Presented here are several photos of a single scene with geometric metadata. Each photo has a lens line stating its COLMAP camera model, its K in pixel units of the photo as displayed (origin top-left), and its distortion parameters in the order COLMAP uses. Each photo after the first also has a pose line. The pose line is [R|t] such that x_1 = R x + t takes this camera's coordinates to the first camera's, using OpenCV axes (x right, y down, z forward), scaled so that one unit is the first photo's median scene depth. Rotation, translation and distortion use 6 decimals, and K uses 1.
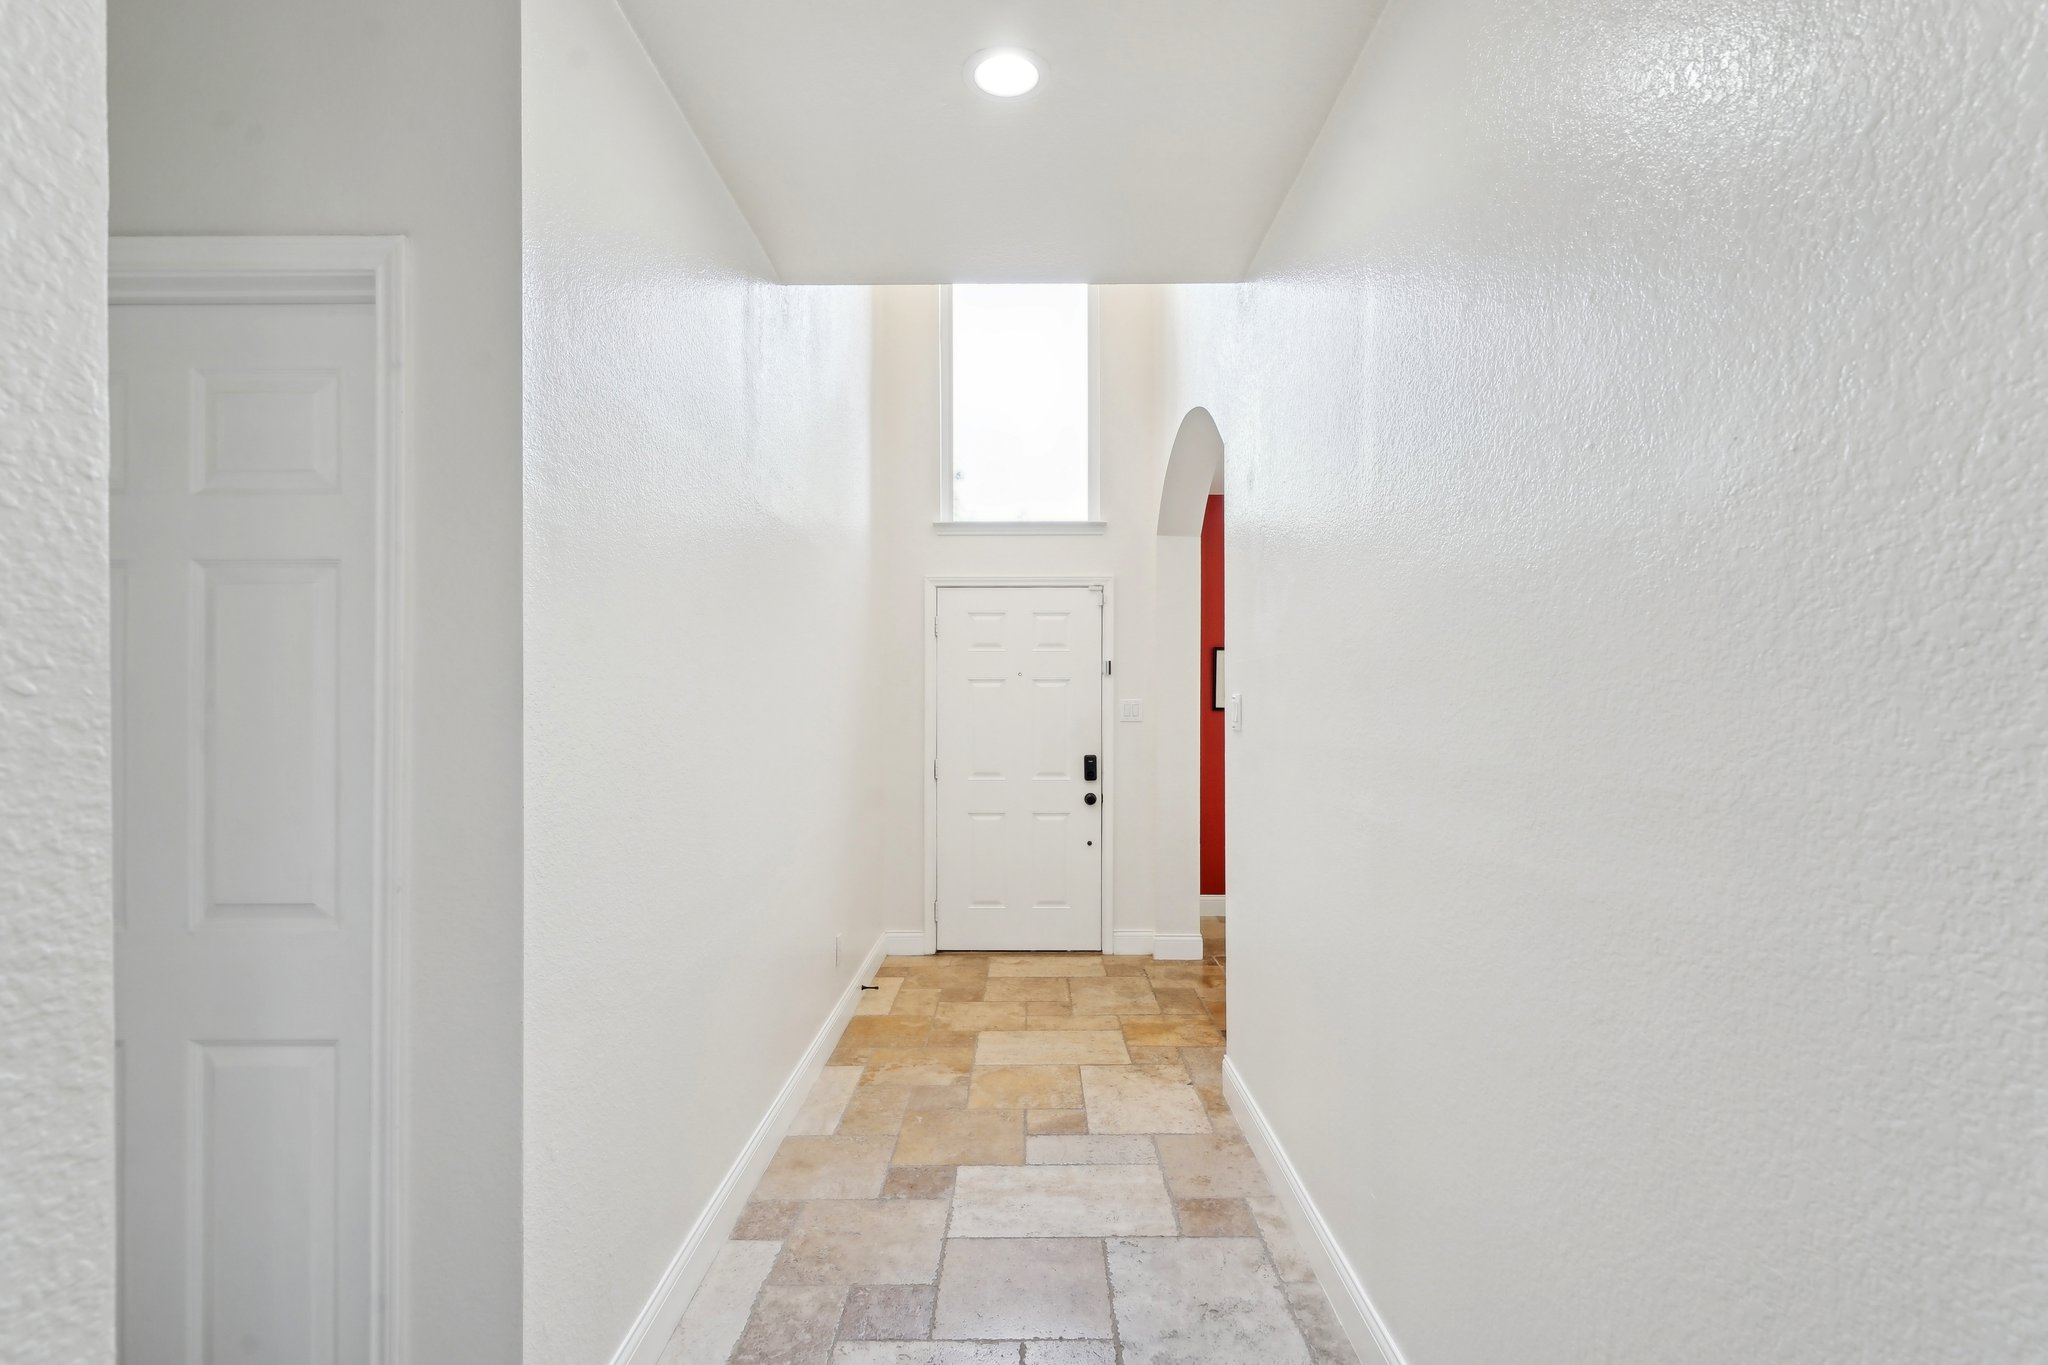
lens RADIAL K [[957.3, 0, 1033.3], [0, 957.3, 702.0], [0, 0, 1]] dist [-0.036153, 0.008195]
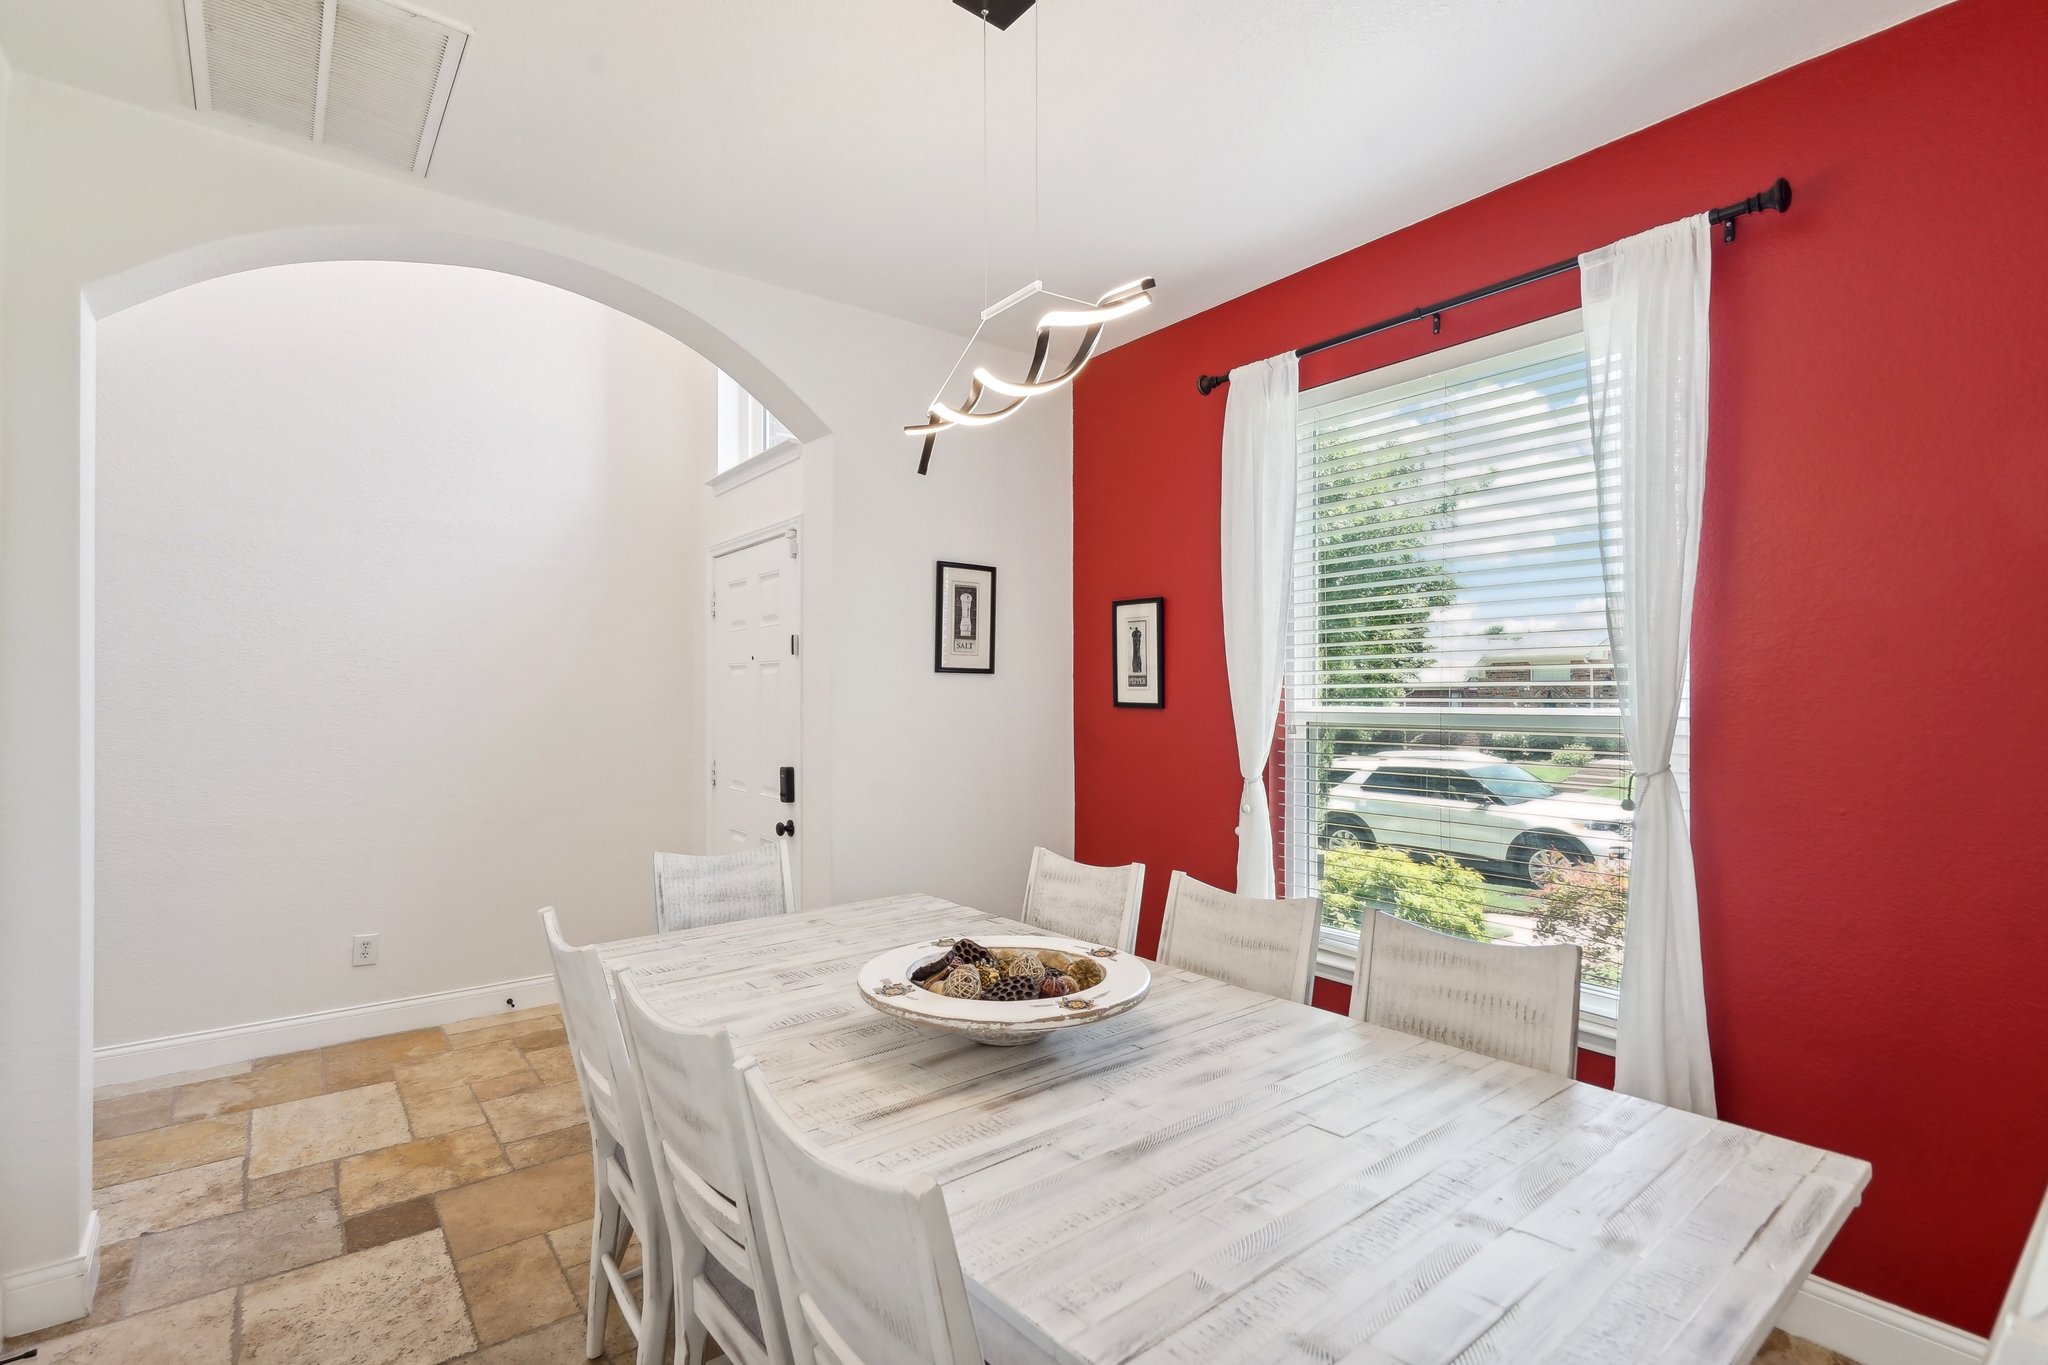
lens RADIAL K [[957.3, 0, 1023.9], [0, 957.3, 671.6], [0, 0, 1]] dist [-0.036153, 0.008195]
pose [[0.635032, -0.011834, -0.772395, 0.927513], [0.014938, 0.999884, -0.003038, -0.014838], [0.772341, -0.009609, 0.635135, 0.864263]]
